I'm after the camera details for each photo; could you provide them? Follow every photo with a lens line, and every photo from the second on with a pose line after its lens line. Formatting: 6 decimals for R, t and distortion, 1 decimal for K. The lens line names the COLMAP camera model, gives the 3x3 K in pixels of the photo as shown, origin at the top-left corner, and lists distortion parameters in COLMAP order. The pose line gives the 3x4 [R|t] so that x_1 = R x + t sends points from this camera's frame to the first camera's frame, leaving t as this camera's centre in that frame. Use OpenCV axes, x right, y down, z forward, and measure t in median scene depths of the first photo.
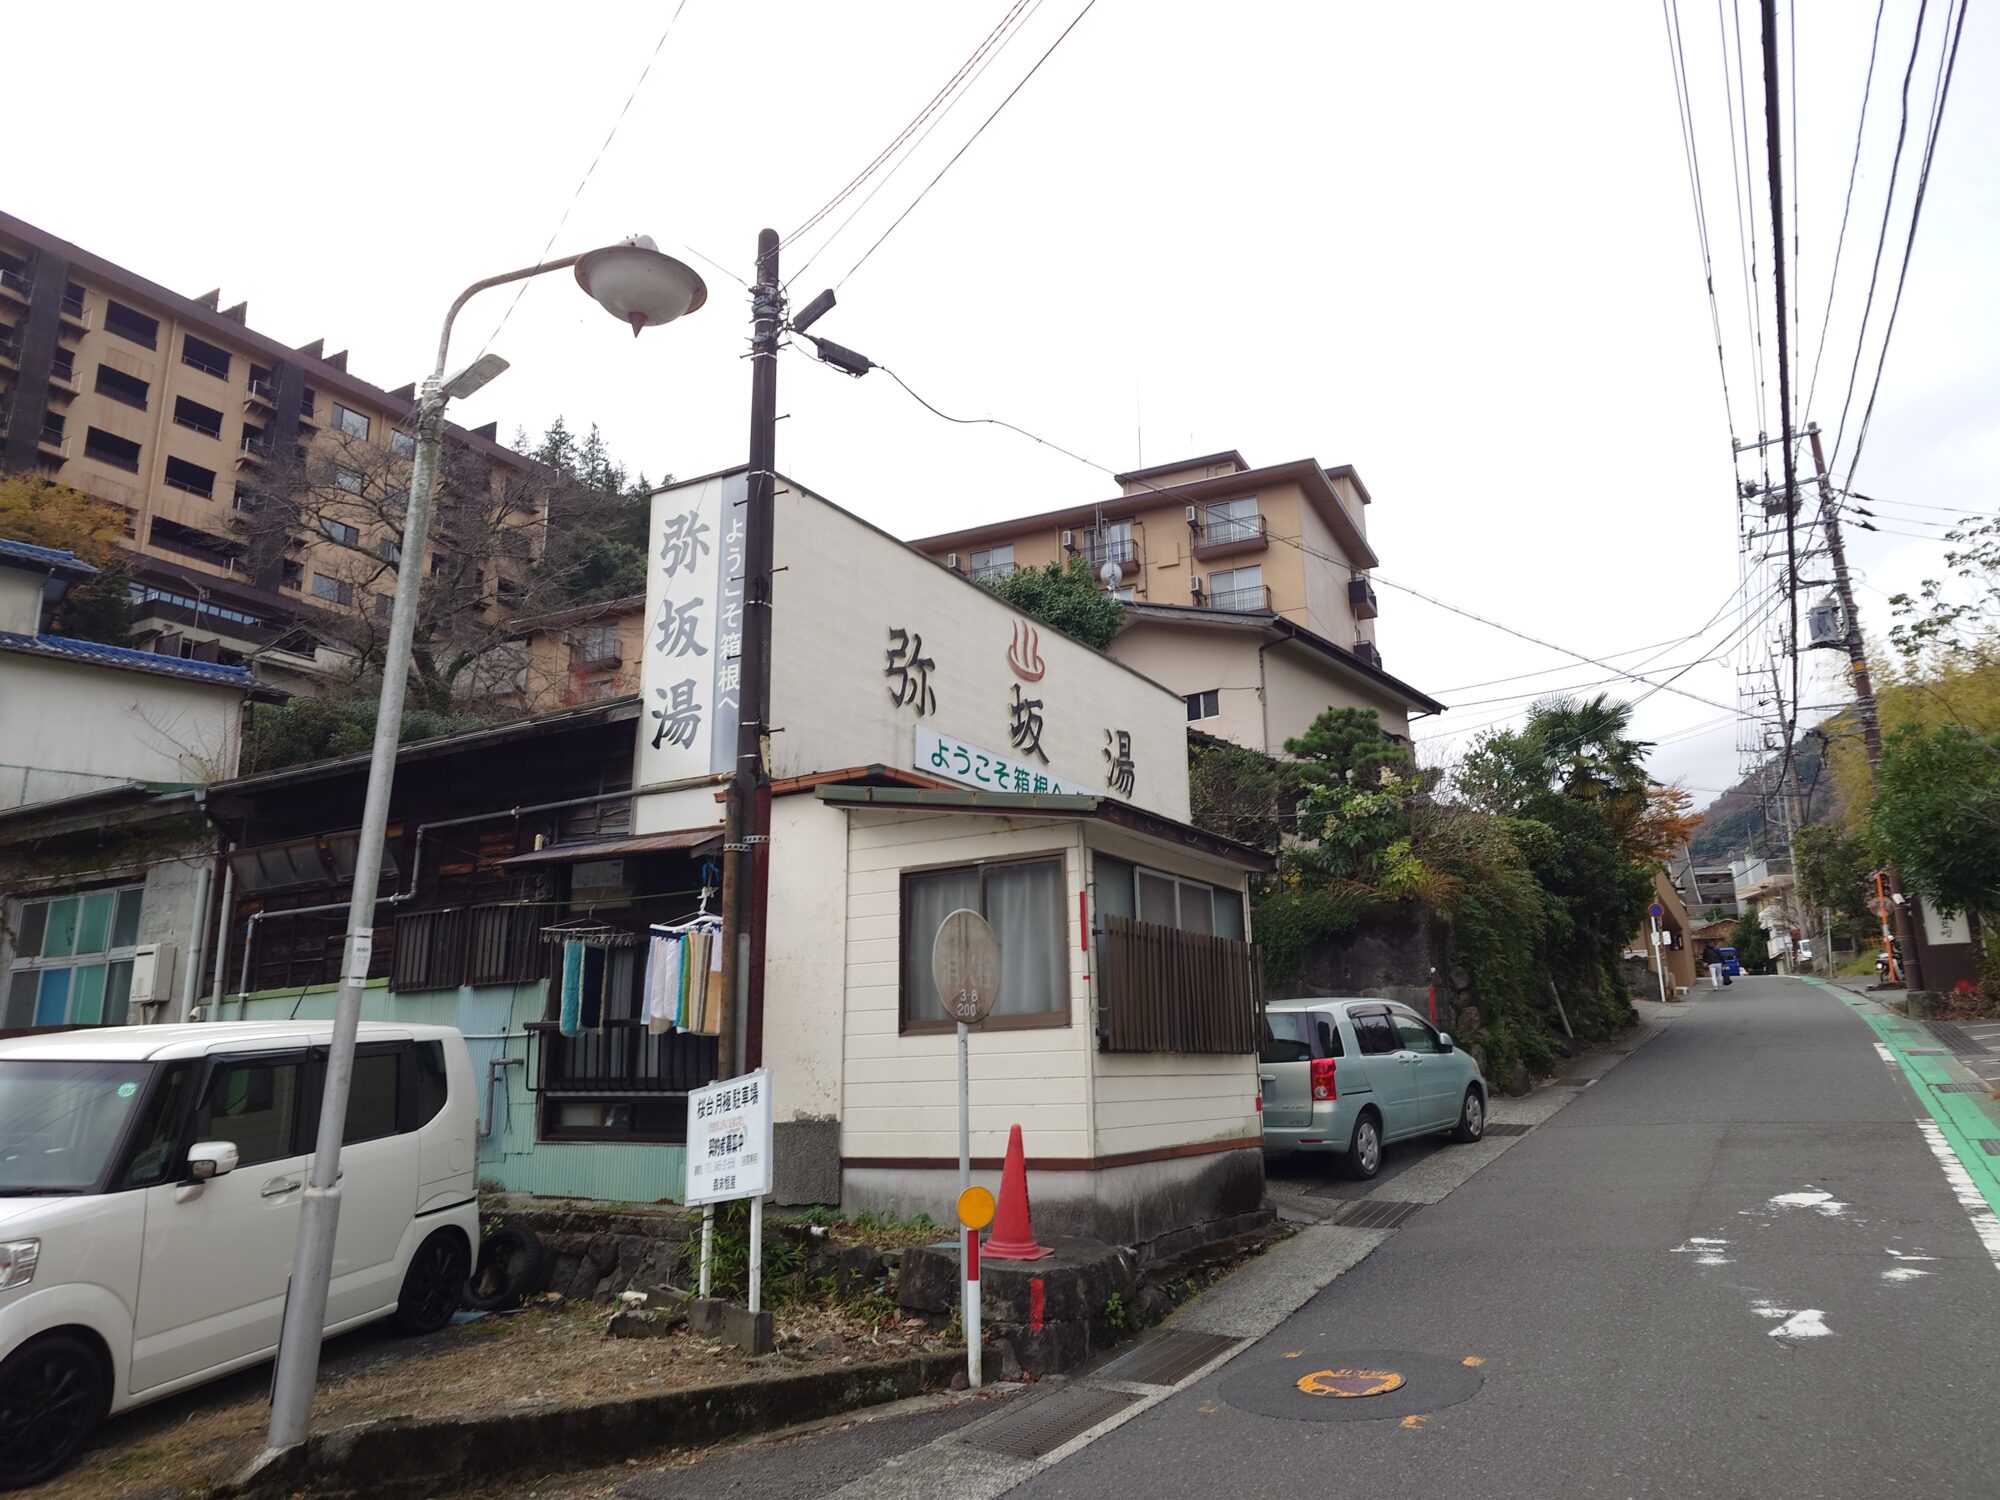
lens RADIAL K [[1355.7, 0, 1001.5], [0, 1355.7, 743.3], [0, 0, 1]] dist [-0.007824, -0.000088]
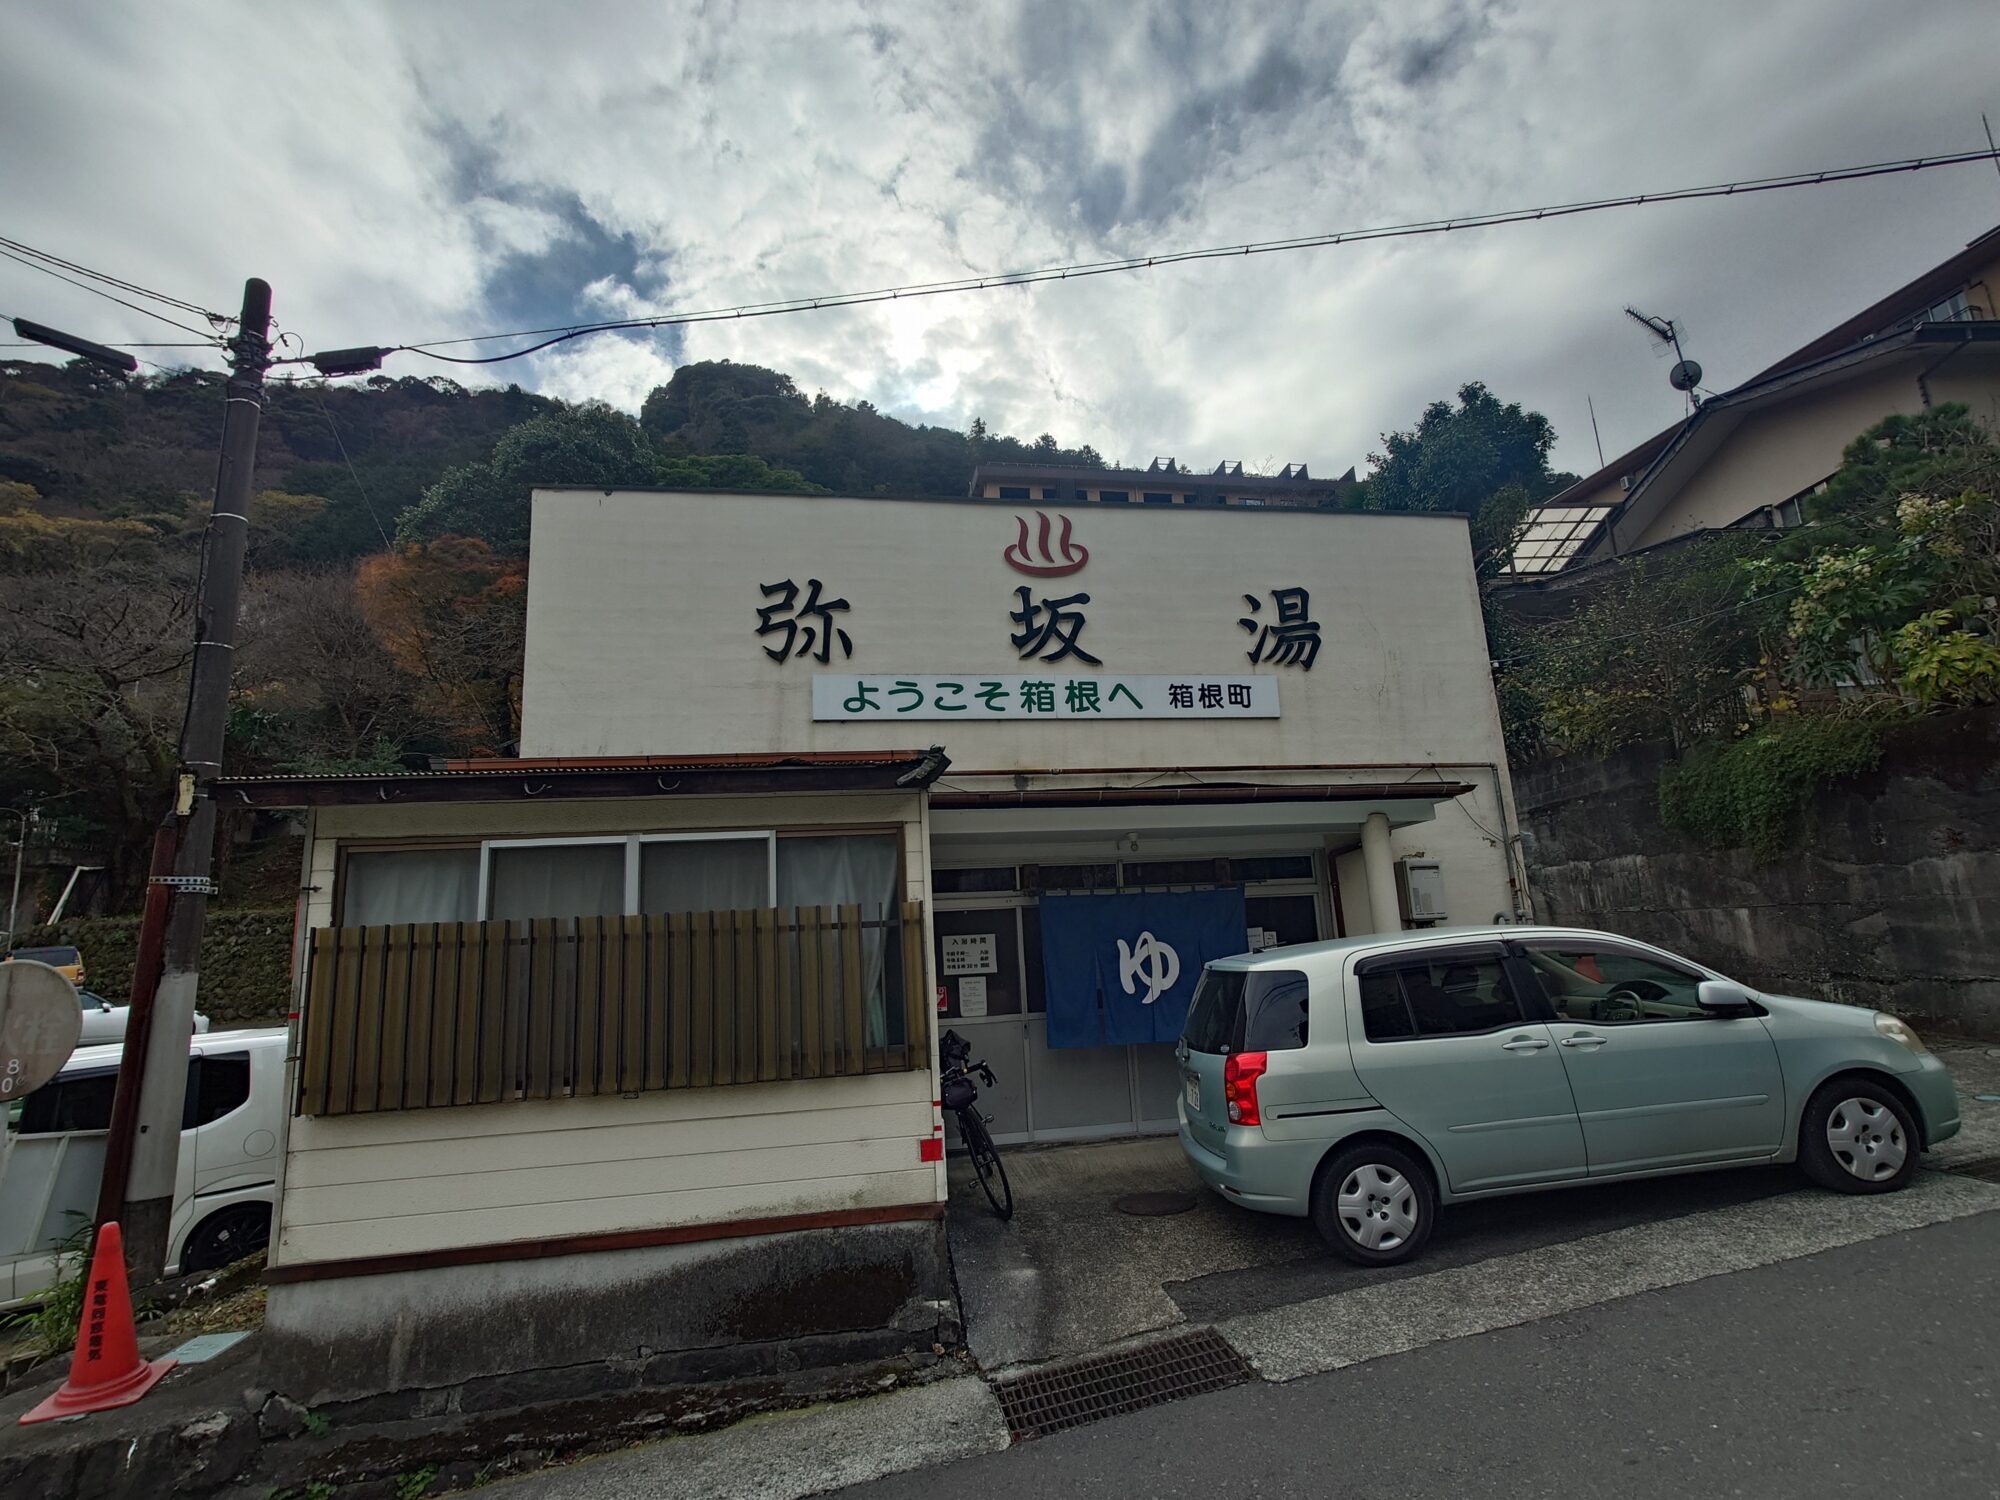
lens RADIAL K [[945.7, 0, 998.6], [0, 945.7, 761.5], [0, 0, 1]] dist [-0.009566, 0.000322]
pose [[0.646973, -0.174716, -0.742227, 0.445650], [0.219583, 0.974851, -0.038072, 0.087826], [0.730212, -0.138349, 0.669066, 0.586254]]
